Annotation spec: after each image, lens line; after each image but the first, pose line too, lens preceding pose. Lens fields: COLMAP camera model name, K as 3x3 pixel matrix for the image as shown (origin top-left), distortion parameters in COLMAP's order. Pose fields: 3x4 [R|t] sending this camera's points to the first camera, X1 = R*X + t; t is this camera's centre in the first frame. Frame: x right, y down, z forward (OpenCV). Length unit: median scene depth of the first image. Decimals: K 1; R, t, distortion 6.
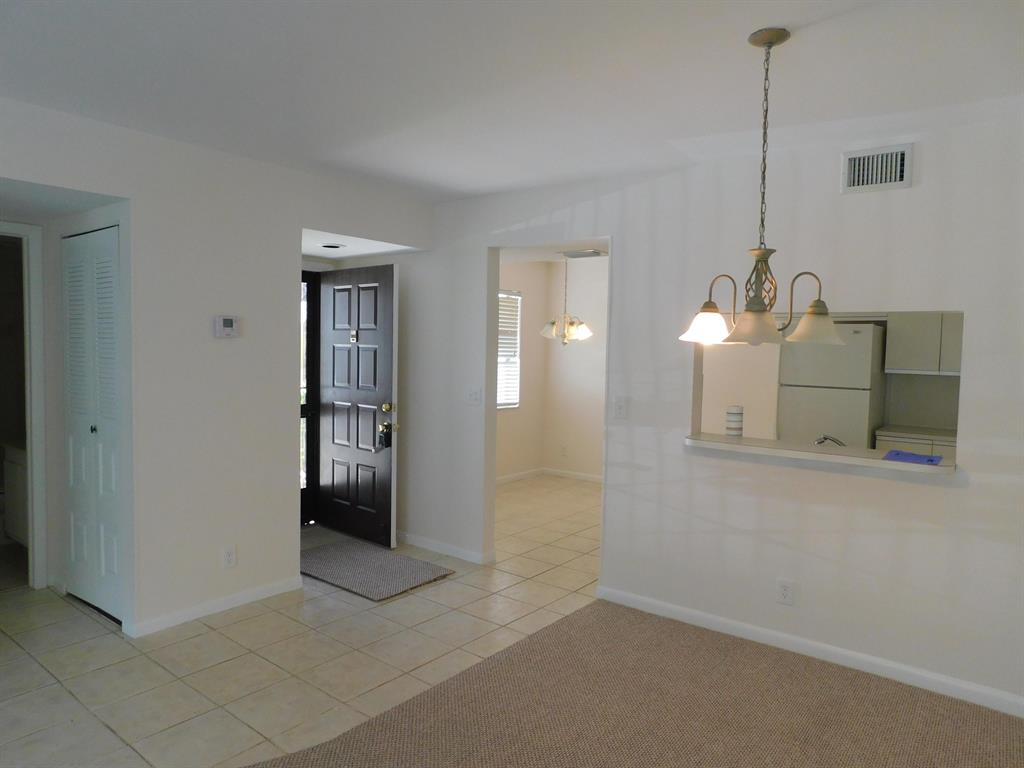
lens RADIAL K [[668.4, 0, 512.0], [0, 668.4, 384.0], [0, 0, 1]] dist [-0.072623, 0.054052]
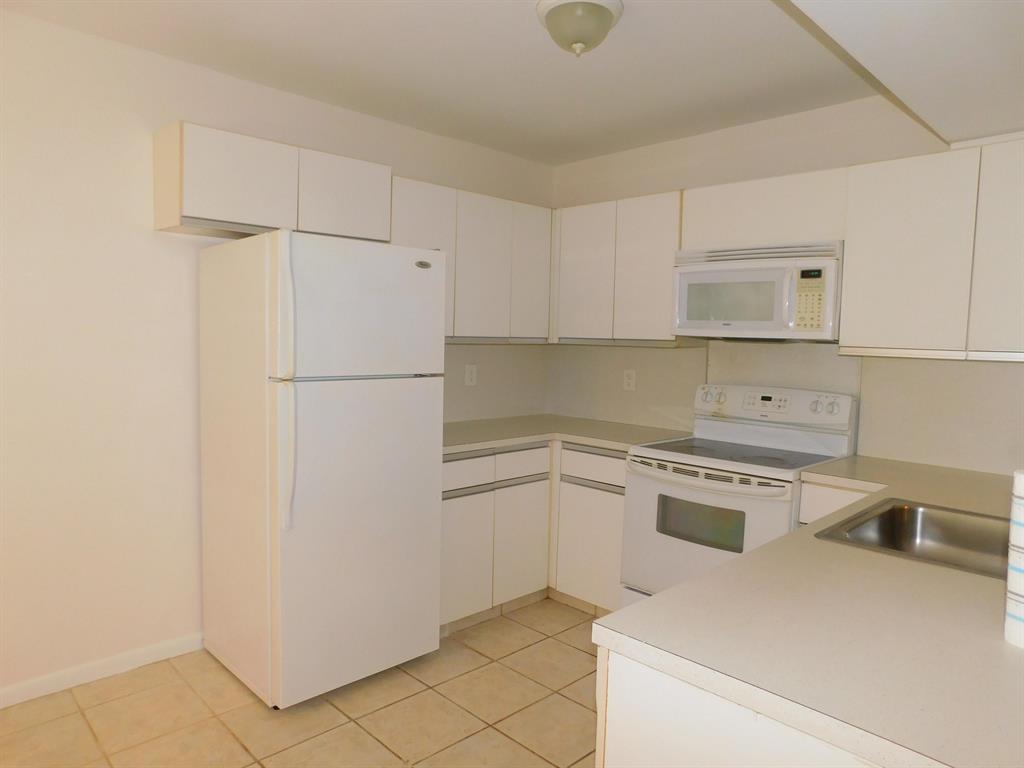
lens RADIAL K [[668.4, 0, 512.0], [0, 668.4, 384.0], [0, 0, 1]] dist [-0.072623, 0.054052]
pose [[0.137823, -0.090306, 0.986331, 0.016381], [0.036101, 0.995631, 0.086113, -0.031033], [-0.989799, 0.023740, 0.140481, 0.936808]]
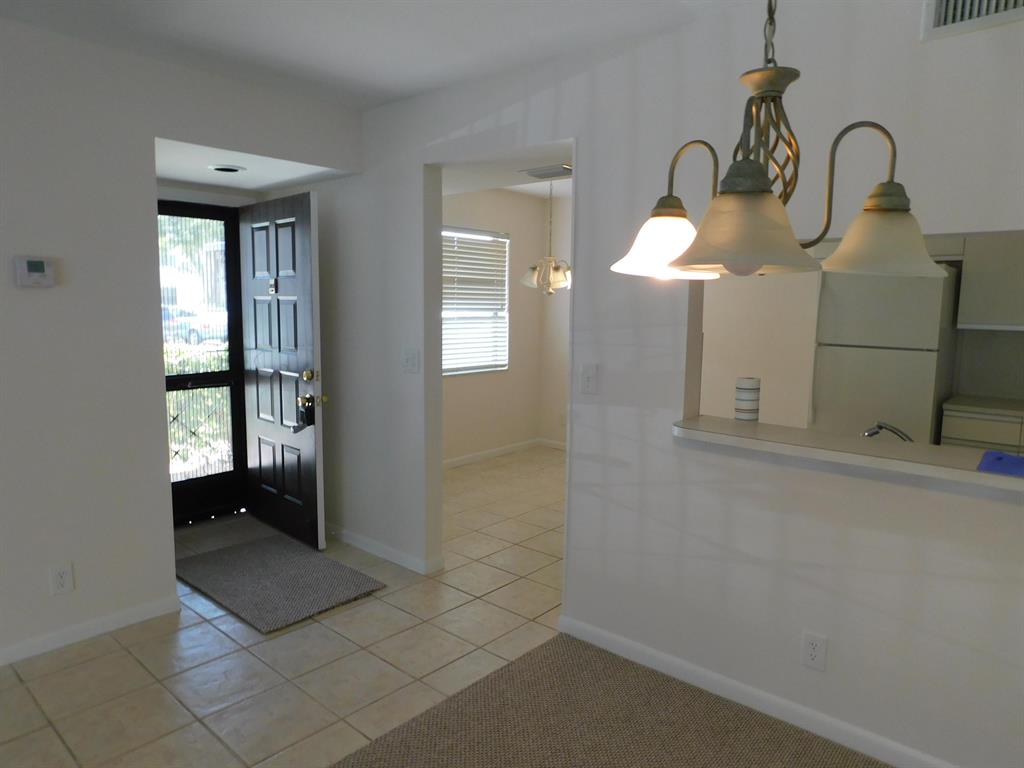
lens RADIAL K [[668.4, 0, 512.0], [0, 668.4, 384.0], [0, 0, 1]] dist [-0.072623, 0.054052]
pose [[0.998493, -0.000853, -0.054870, 0.099257], [0.004530, 0.997749, 0.066911, -0.006612], [0.054689, -0.067059, 0.996249, 0.229238]]
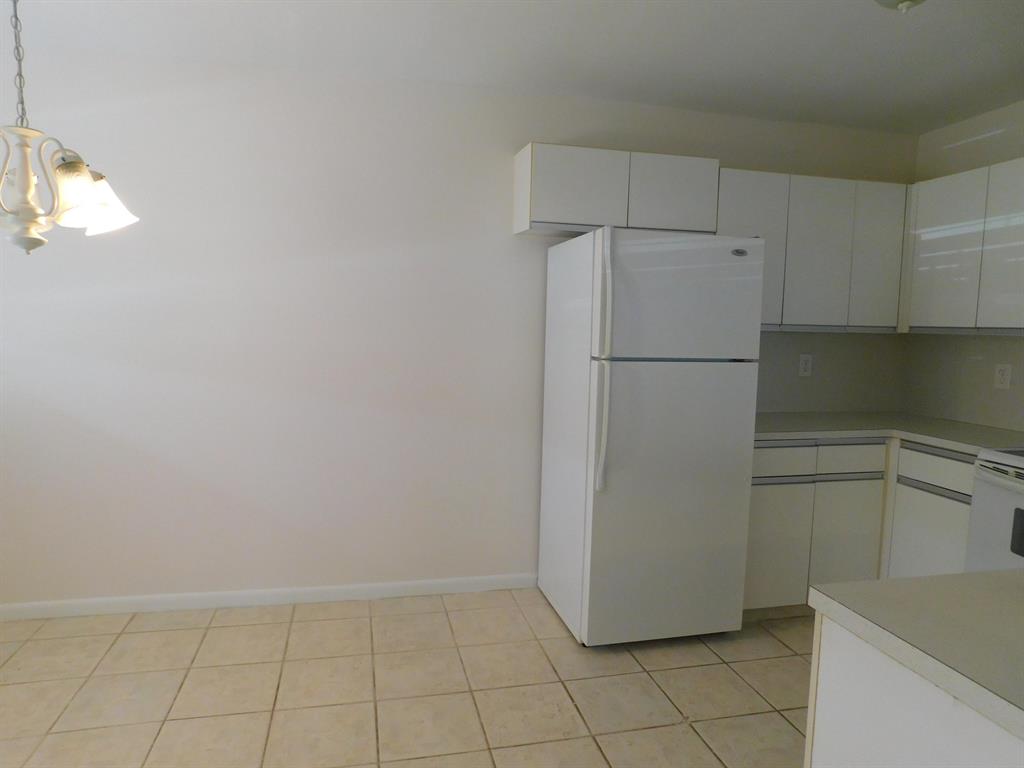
lens RADIAL K [[668.4, 0, 512.0], [0, 668.4, 384.0], [0, 0, 1]] dist [-0.072623, 0.054052]
pose [[0.632592, -0.080672, 0.770272, -0.006505], [0.036052, 0.996549, 0.074763, -0.022066], [-0.773645, -0.019525, 0.633318, 0.875425]]
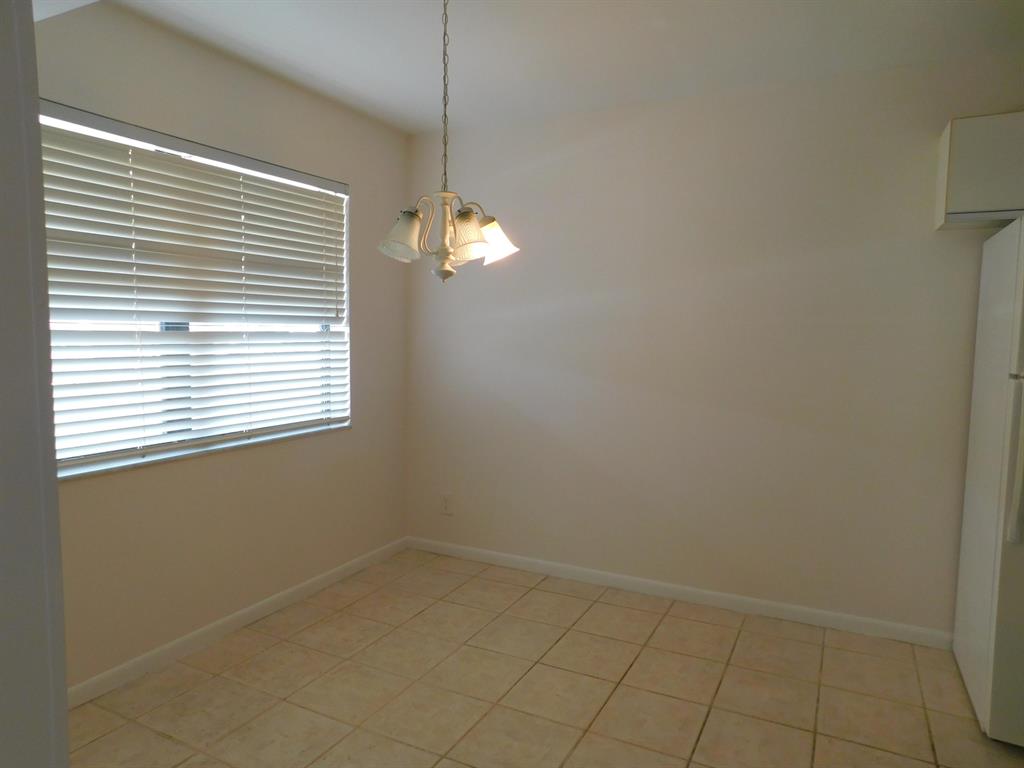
lens RADIAL K [[668.4, 0, 512.0], [0, 668.4, 384.0], [0, 0, 1]] dist [-0.072623, 0.054052]
pose [[0.982580, -0.026054, 0.184007, 0.058729], [0.020168, 0.999226, 0.033787, -0.015461], [-0.184744, -0.029487, 0.982344, 0.807315]]
